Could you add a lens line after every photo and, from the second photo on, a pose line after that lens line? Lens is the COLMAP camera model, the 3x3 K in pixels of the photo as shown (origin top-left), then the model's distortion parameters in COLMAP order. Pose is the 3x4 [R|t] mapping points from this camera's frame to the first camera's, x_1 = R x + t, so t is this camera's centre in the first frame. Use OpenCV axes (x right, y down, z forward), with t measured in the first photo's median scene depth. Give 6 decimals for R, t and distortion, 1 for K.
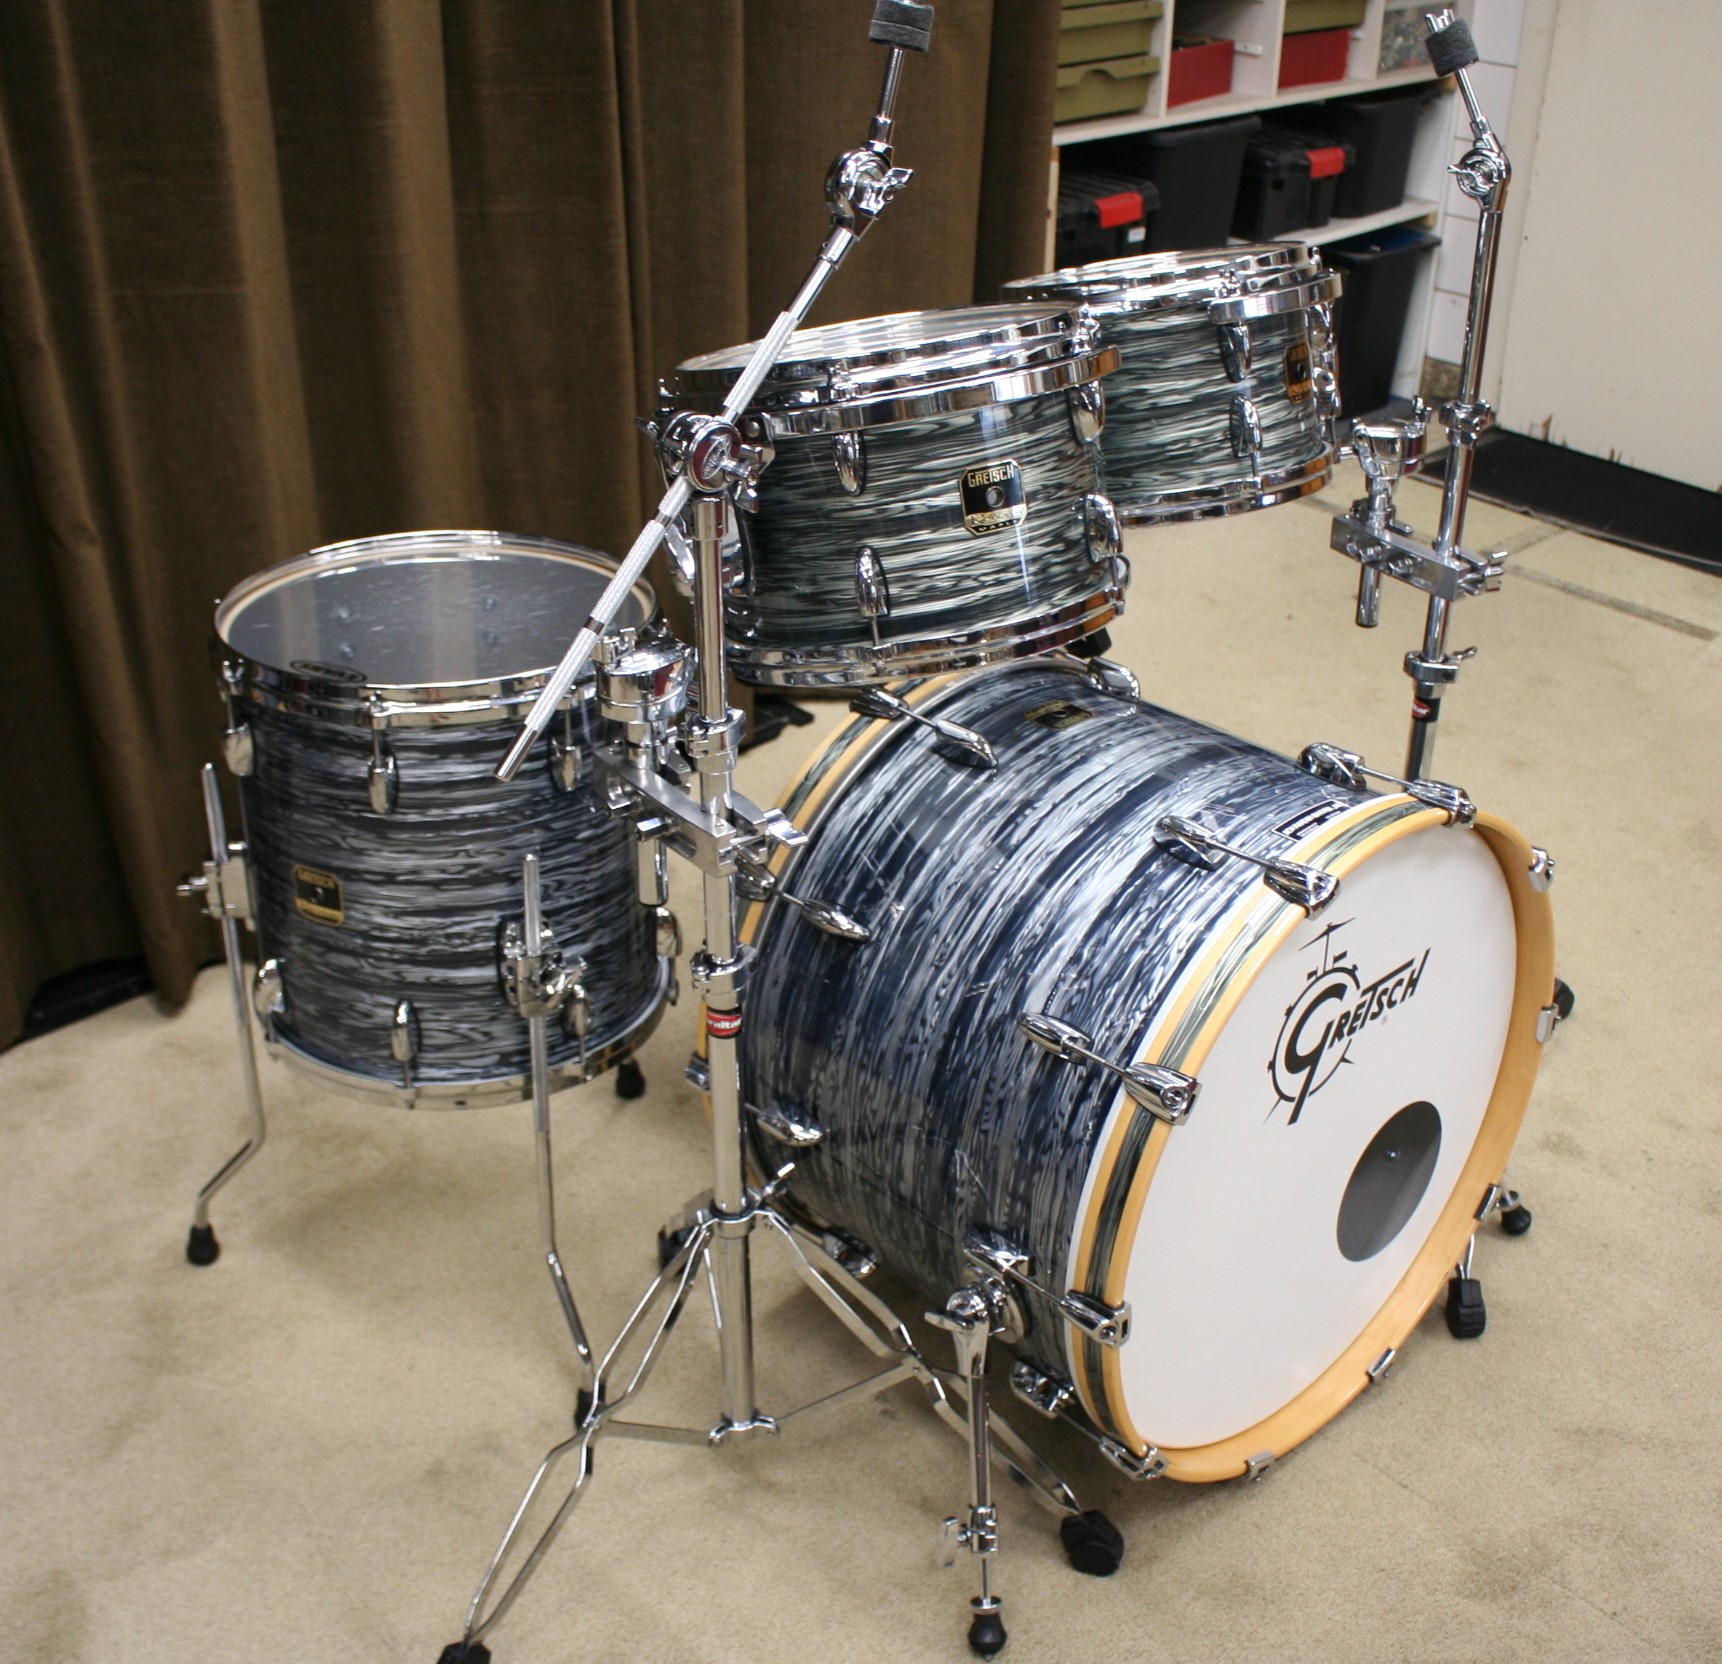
lens RADIAL K [[2179.9, 0, 861.0], [0, 2179.9, 832.0], [0, 0, 1]] dist [-0.076988, -0.028544]
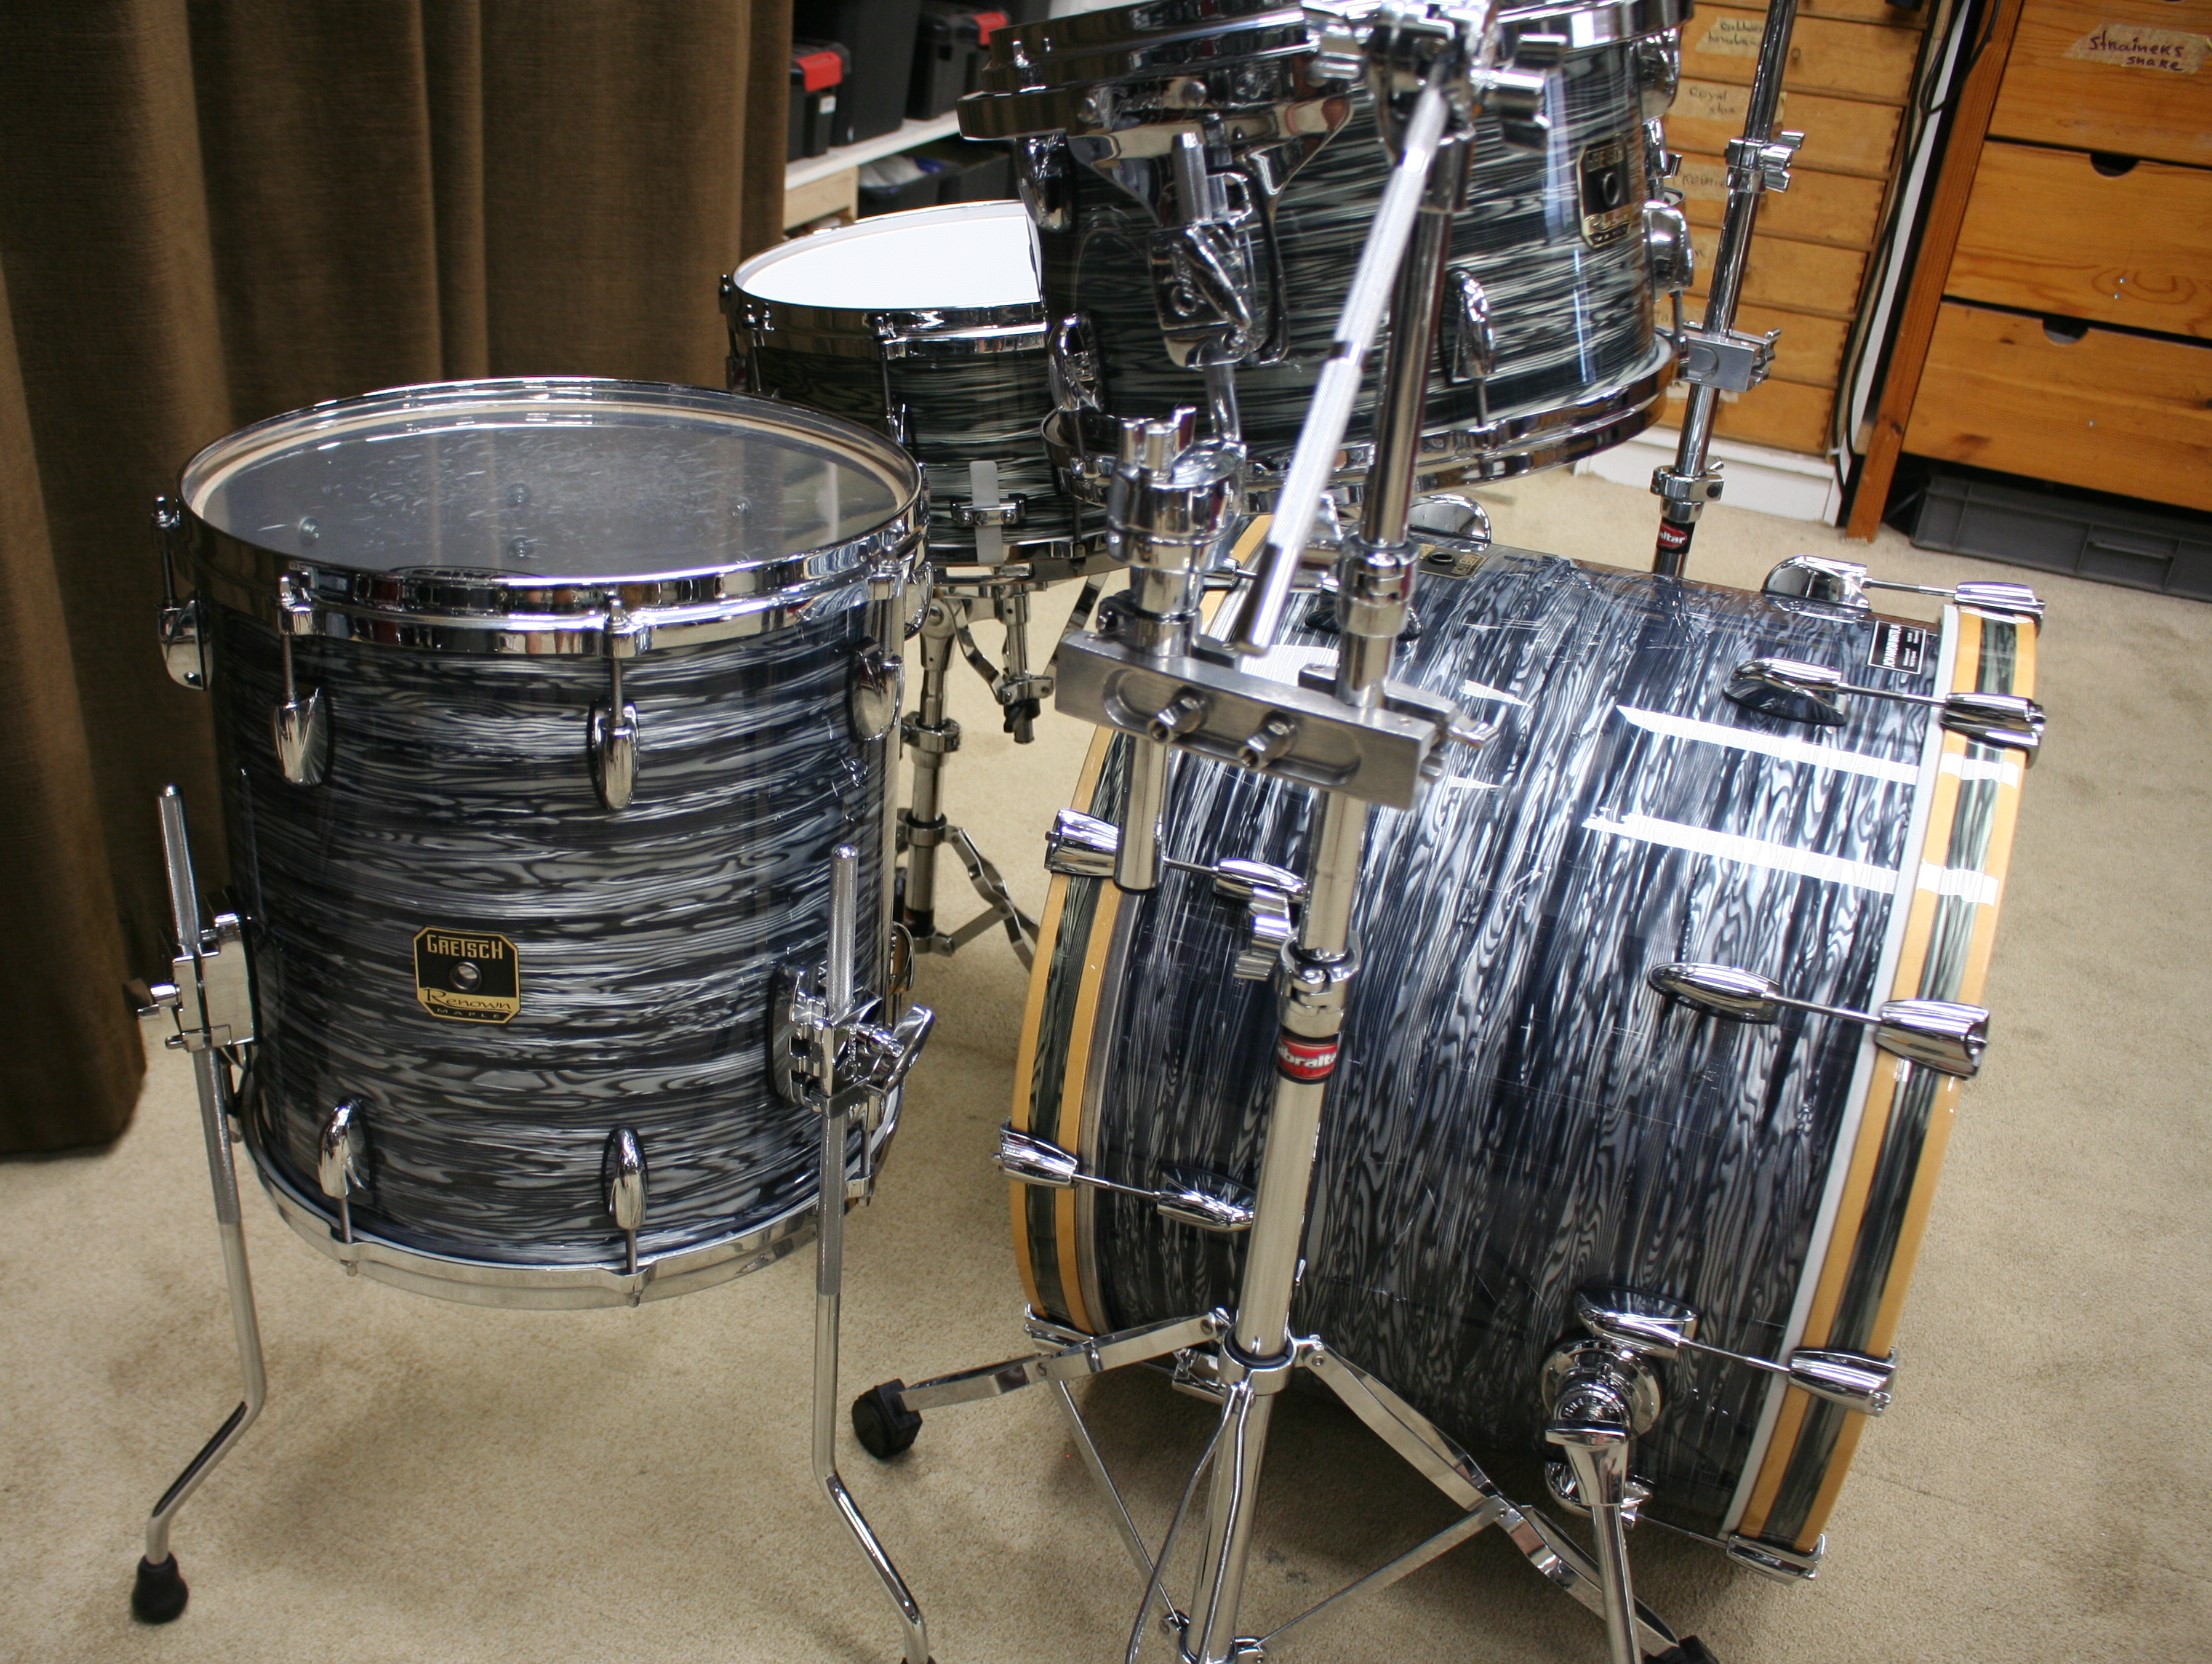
lens RADIAL K [[2182.4, 0, 1106.0], [0, 2182.4, 832.0], [0, 0, 1]] dist [-0.120421, 0.018733]
pose [[0.912712, -0.139208, 0.384158, -0.310781], [0.138902, 0.989890, 0.028696, -0.001337], [-0.384269, 0.027168, 0.922821, 0.408209]]
